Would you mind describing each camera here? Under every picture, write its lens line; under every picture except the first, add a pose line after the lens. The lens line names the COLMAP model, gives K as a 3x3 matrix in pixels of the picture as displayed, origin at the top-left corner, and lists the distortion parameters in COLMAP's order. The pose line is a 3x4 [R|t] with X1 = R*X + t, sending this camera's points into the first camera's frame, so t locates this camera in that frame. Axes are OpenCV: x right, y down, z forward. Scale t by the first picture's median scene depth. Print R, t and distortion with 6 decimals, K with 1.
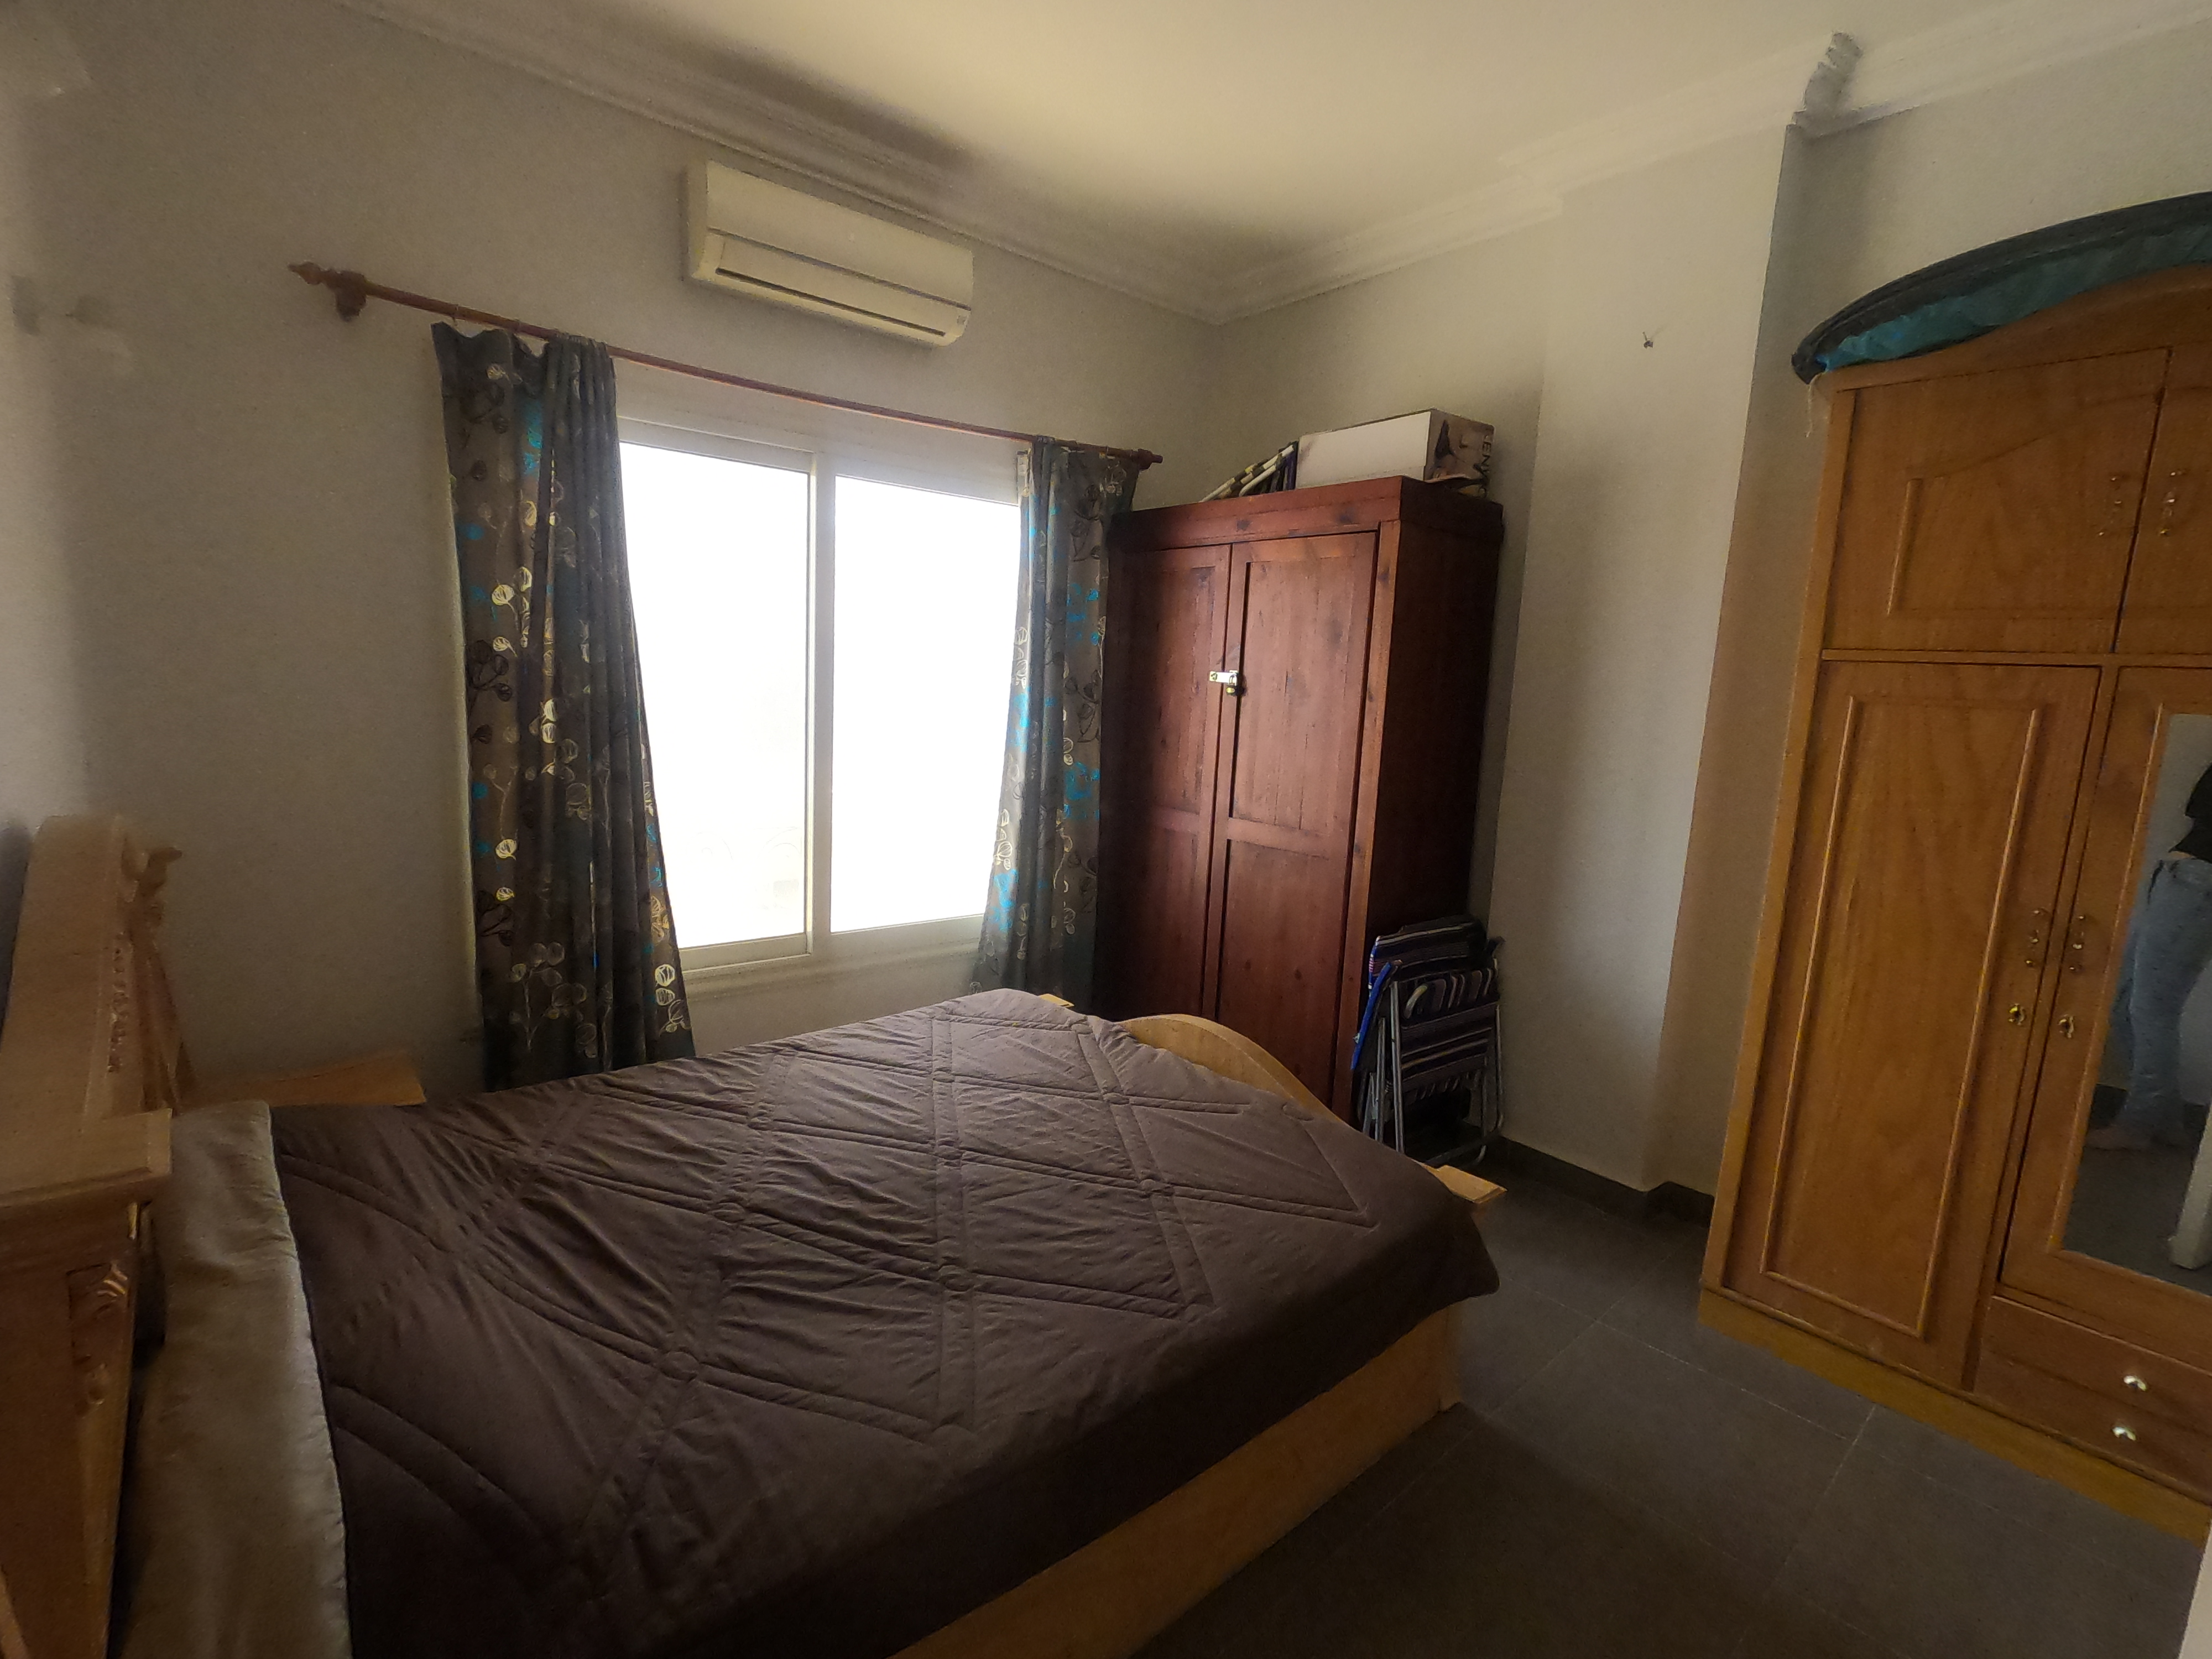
lens RADIAL K [[1052.7, 0, 1103.2], [0, 1052.7, 828.0], [0, 0, 1]] dist [0.000168, -0.000334]
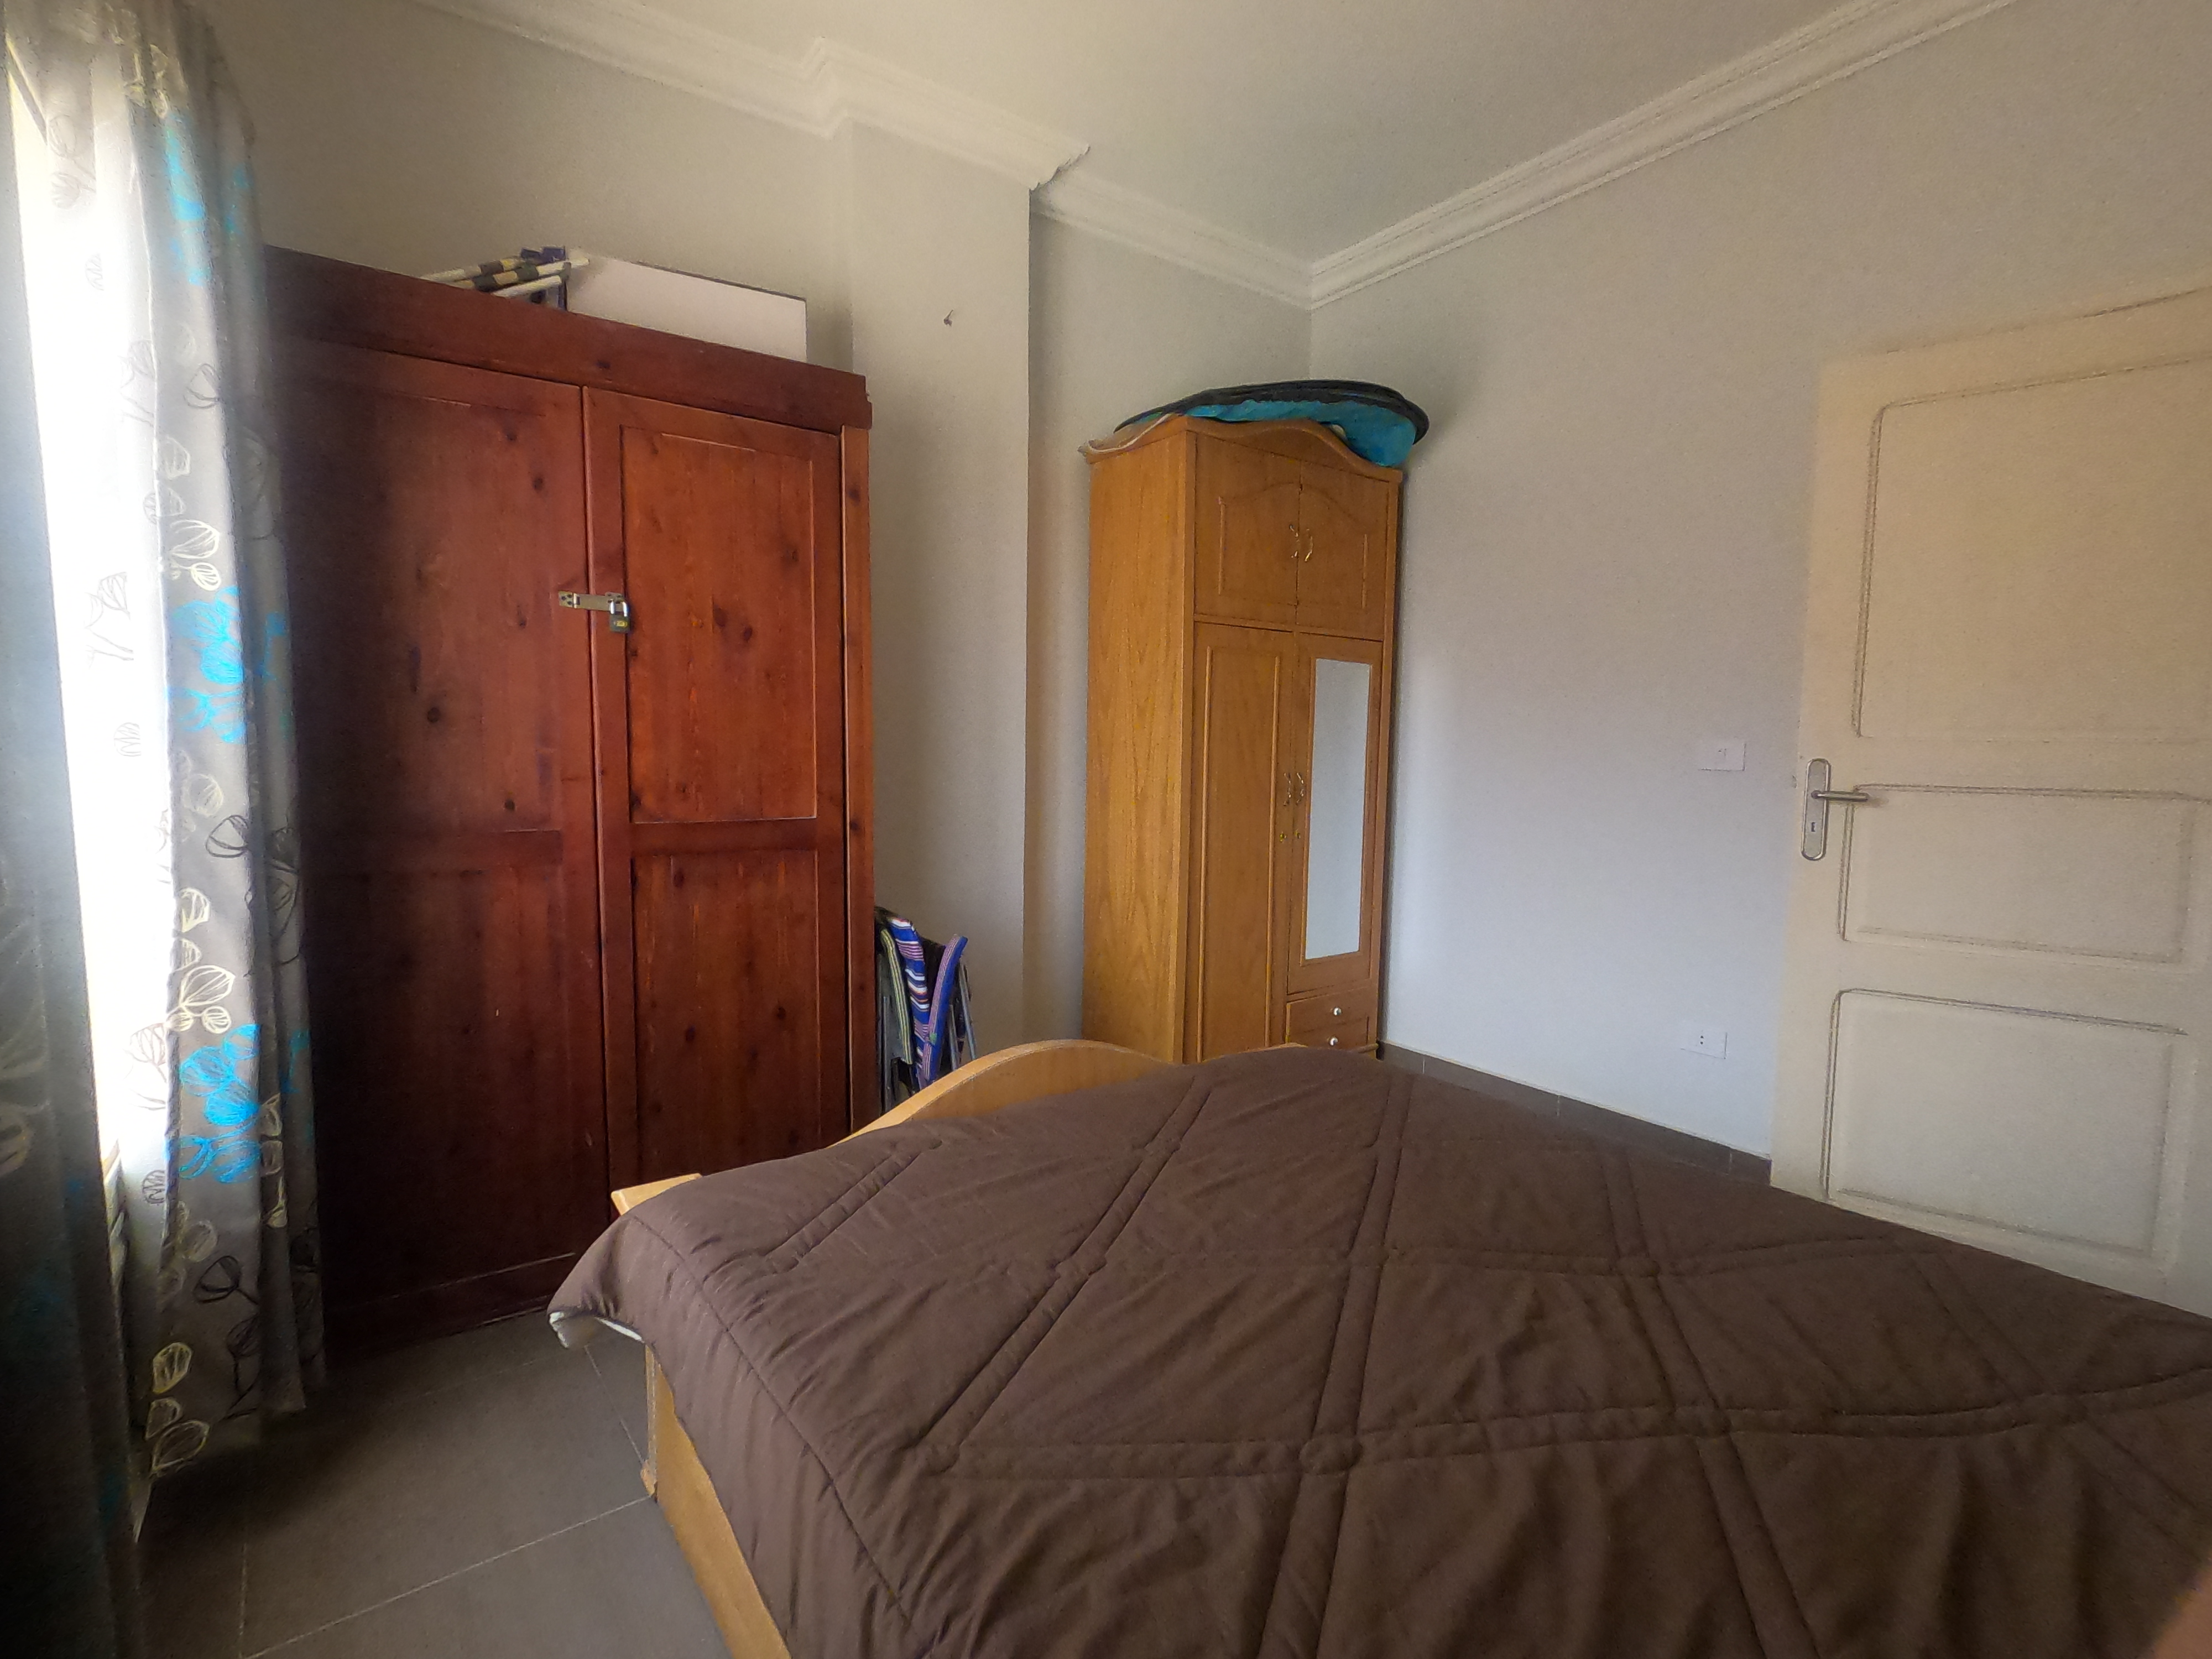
lens RADIAL K [[1052.7, 0, 1103.2], [0, 1052.7, 828.0], [0, 0, 1]] dist [0.000168, -0.000334]
pose [[0.084384, -0.125707, 0.988472, -0.550417], [0.138952, 0.983802, 0.113251, -0.044816], [-0.986697, 0.127793, 0.100484, 0.733082]]
